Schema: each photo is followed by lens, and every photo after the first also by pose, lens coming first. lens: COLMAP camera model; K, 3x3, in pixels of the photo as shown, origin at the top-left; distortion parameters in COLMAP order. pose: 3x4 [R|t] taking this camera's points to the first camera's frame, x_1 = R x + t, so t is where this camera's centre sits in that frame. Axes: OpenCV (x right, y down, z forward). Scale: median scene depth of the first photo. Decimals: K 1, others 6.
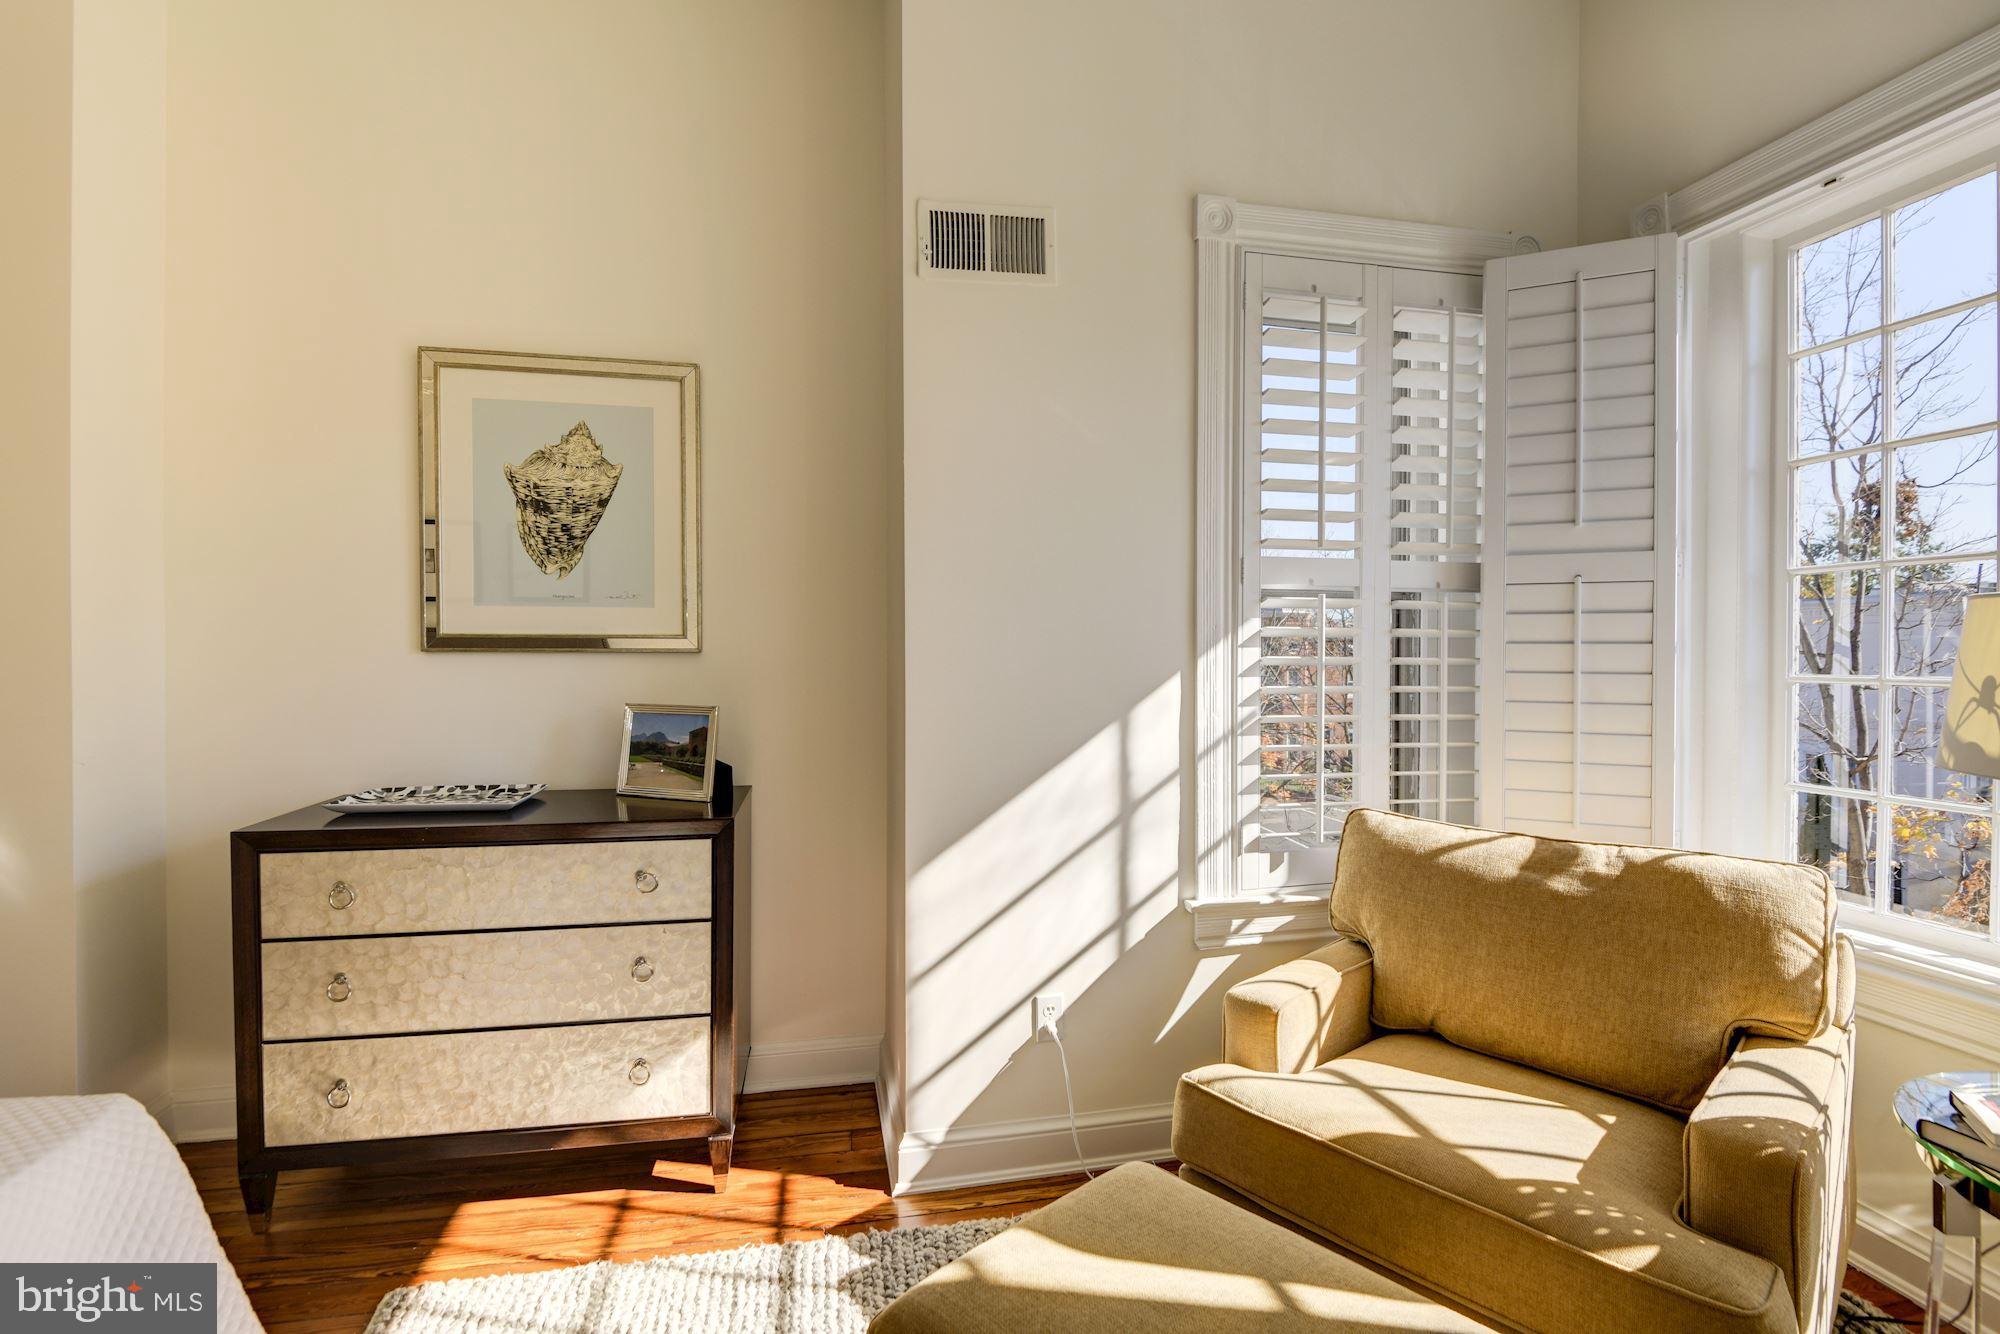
lens RADIAL K [[927.5, 0, 999.3], [0, 927.5, 656.9], [0, 0, 1]] dist [-0.002102, -0.002258]
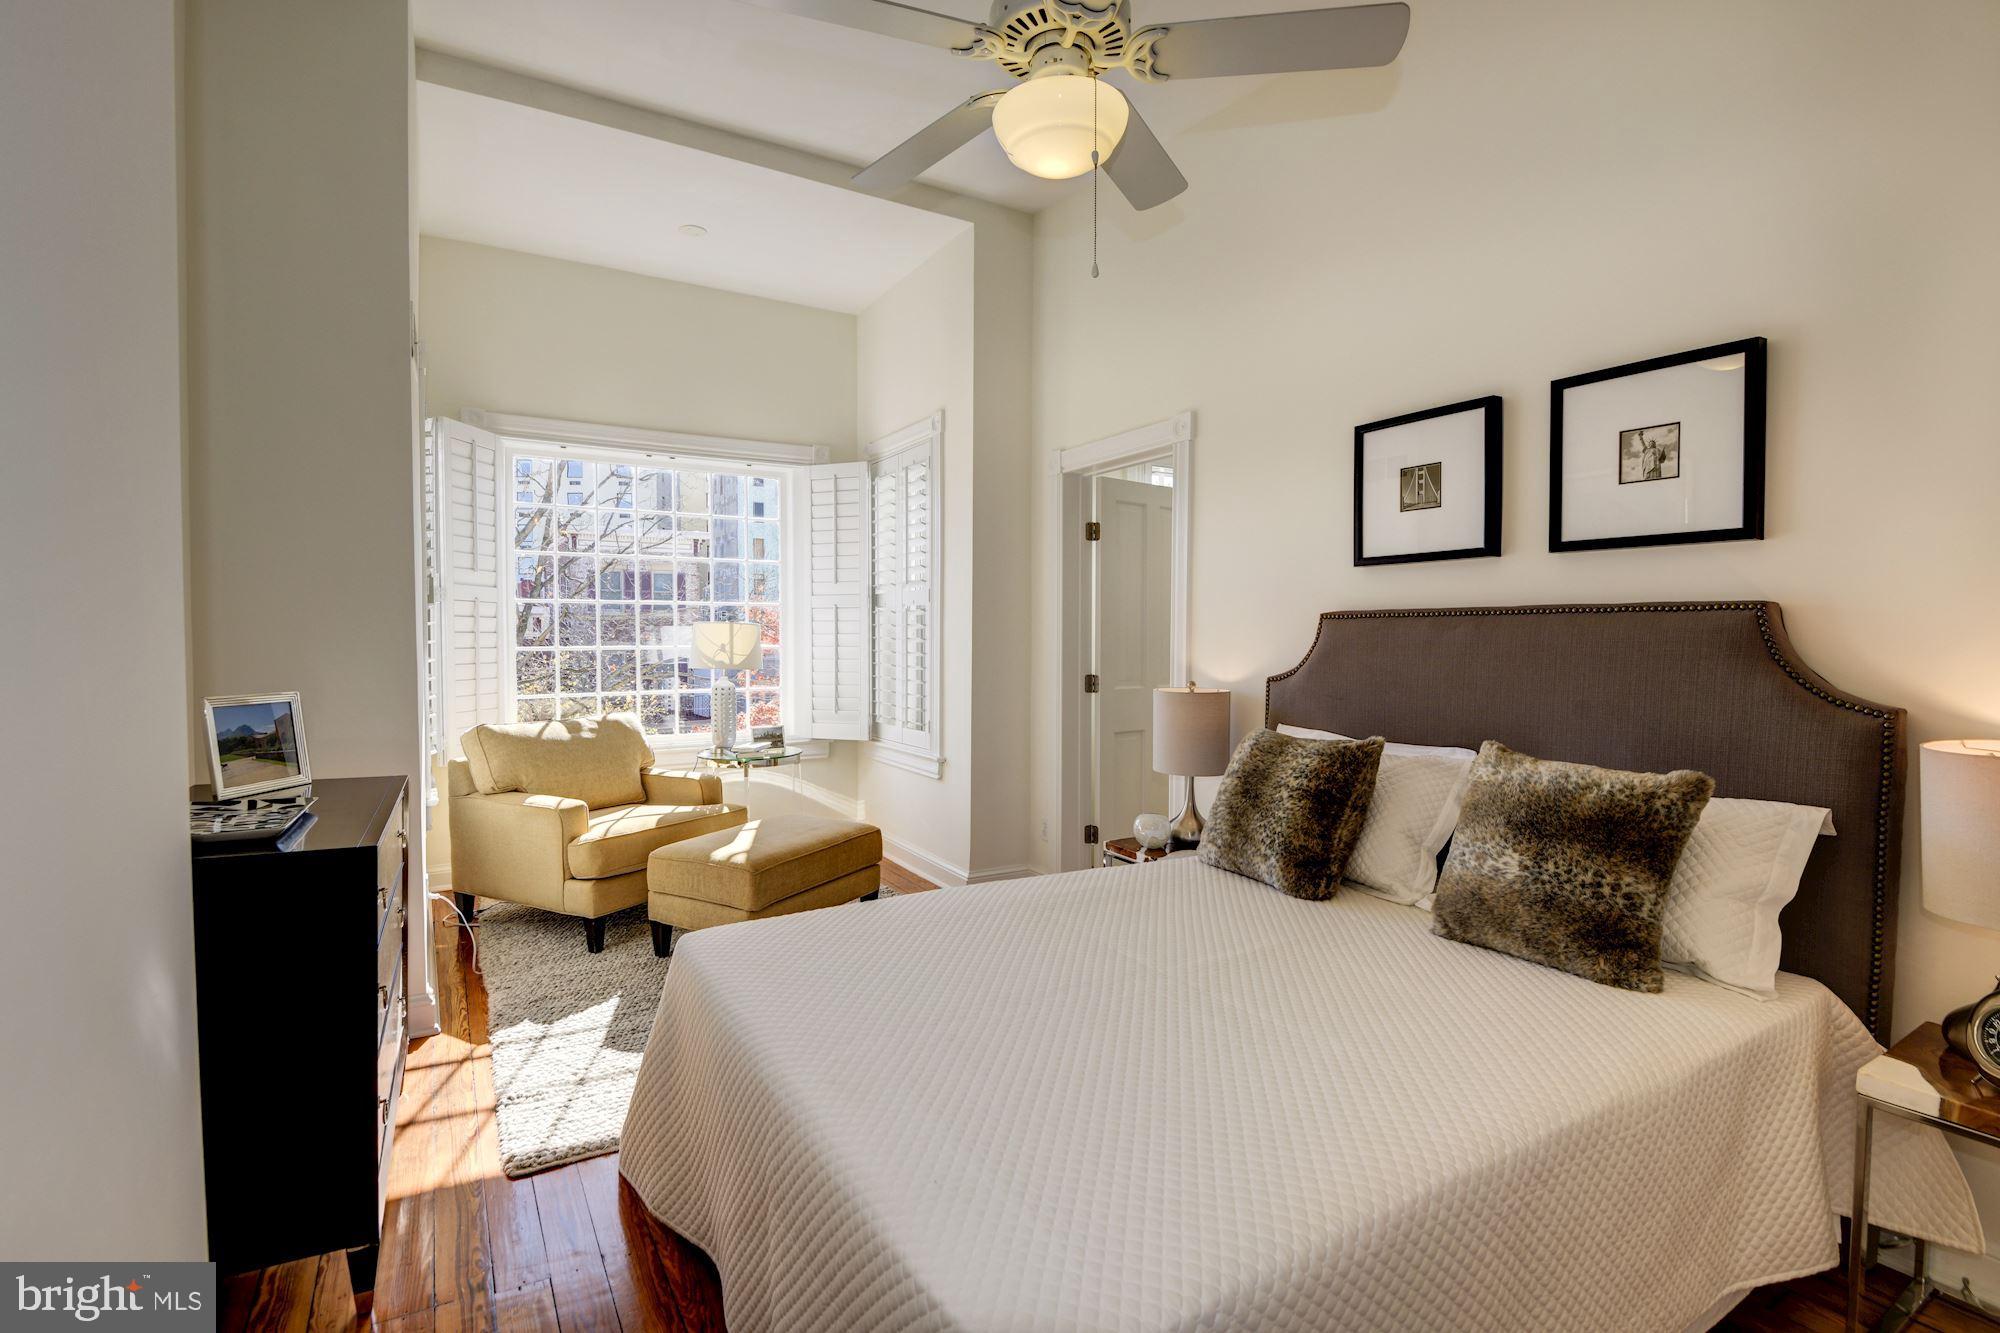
lens RADIAL K [[927.5, 0, 997.0], [0, 927.5, 659.6], [0, 0, 1]] dist [-0.002102, -0.002258]
pose [[-0.338703, -0.023896, 0.940590, -1.672967], [0.006955, 0.999587, 0.027899, -0.005431], [-0.940867, 0.015992, -0.338397, 0.678903]]
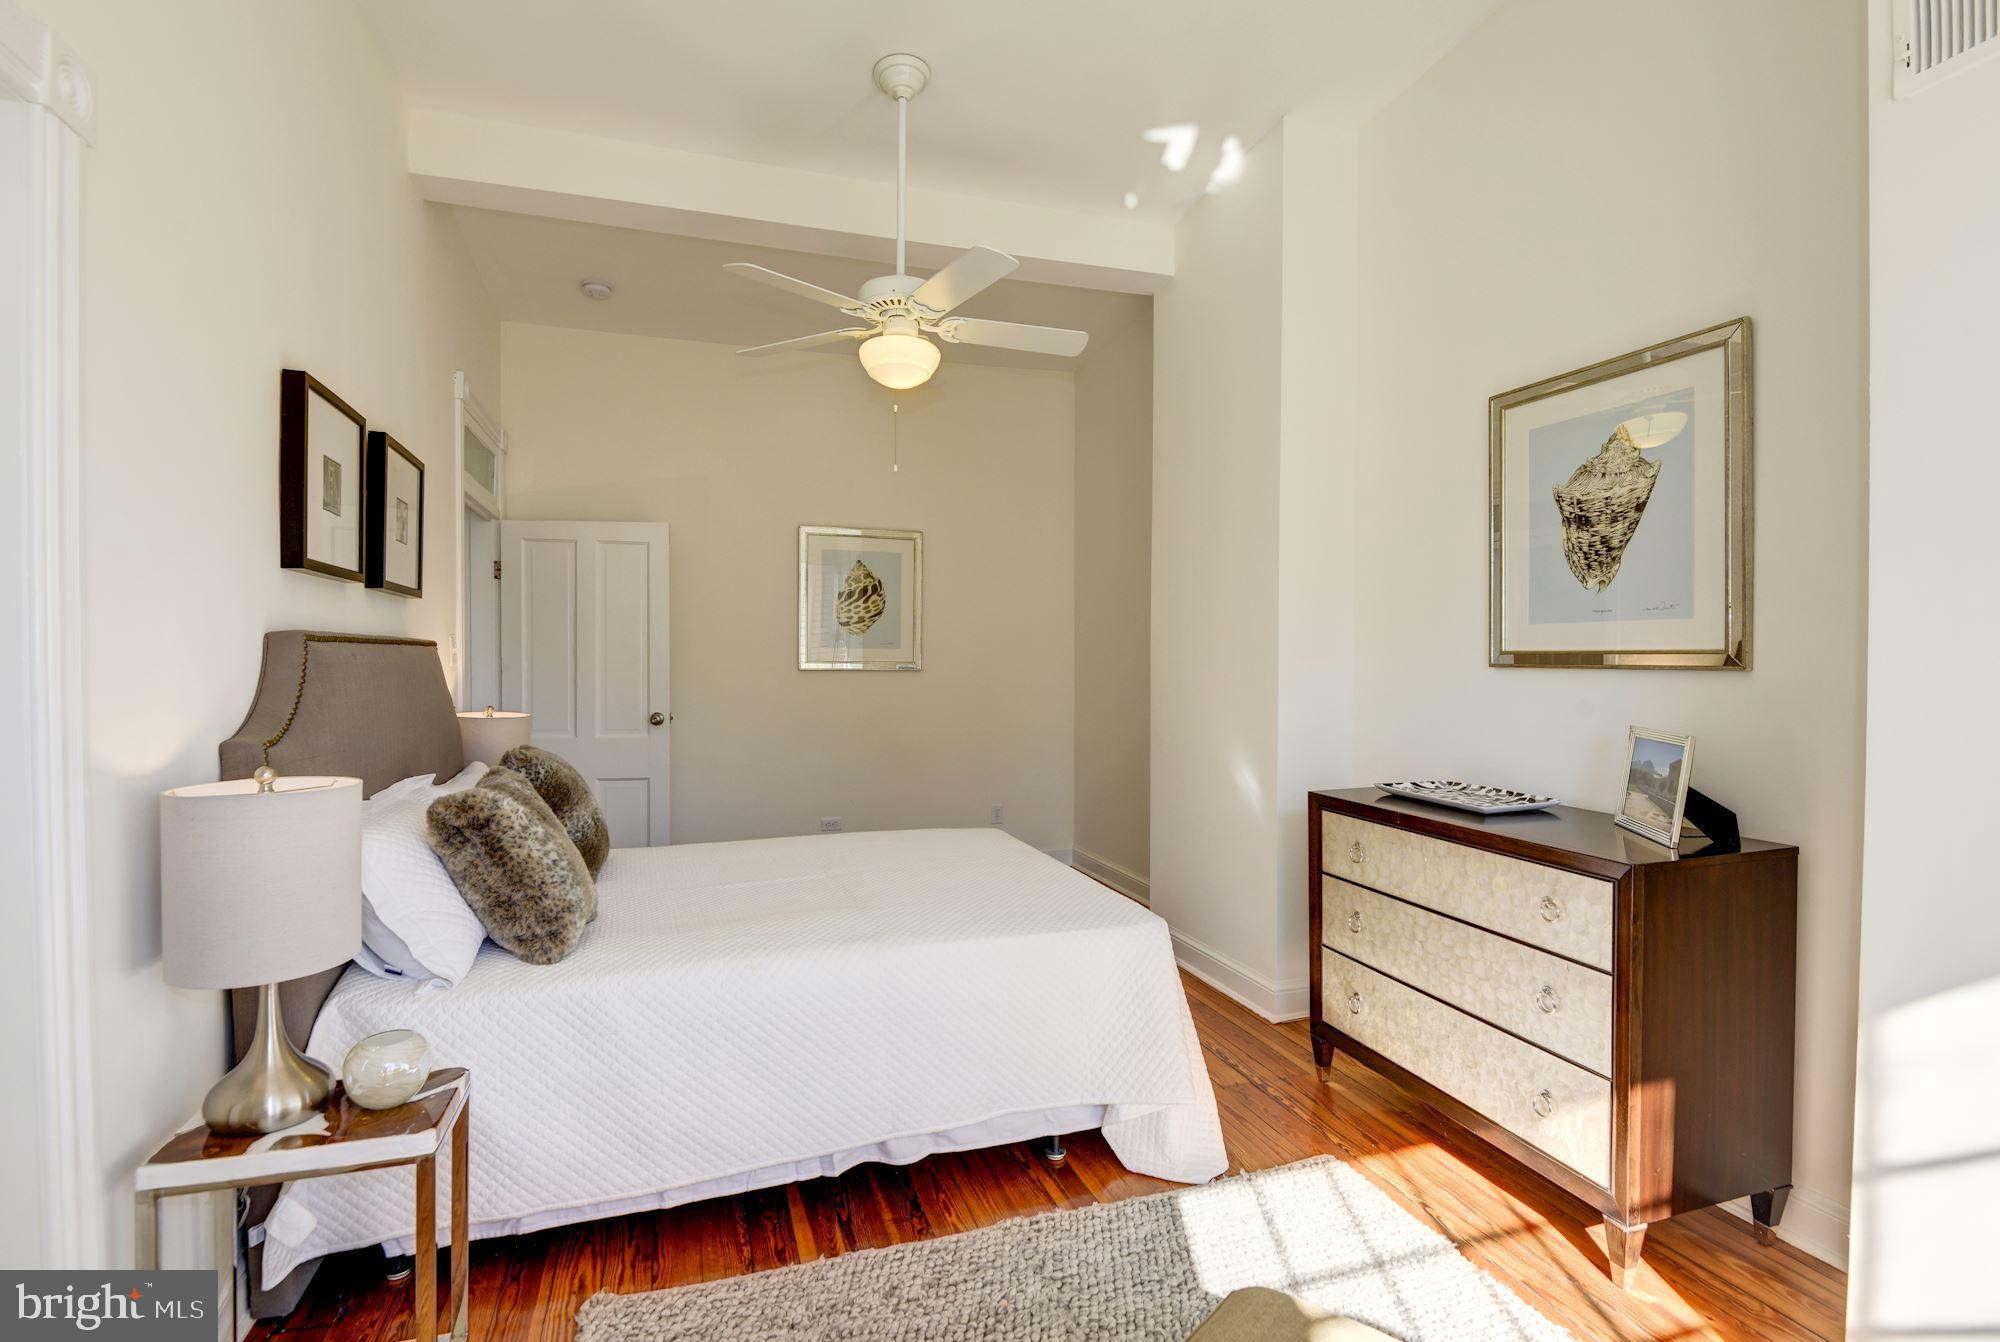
lens RADIAL K [[936.9, 0, 995.7], [0, 936.9, 668.7], [0, 0, 1]] dist [0.002229, -0.002907]
pose [[0.127976, 0.012595, -0.991697, 0.497485], [-0.007403, 0.999904, 0.011744, -0.014110], [0.991750, 0.005839, 0.128057, 0.295249]]
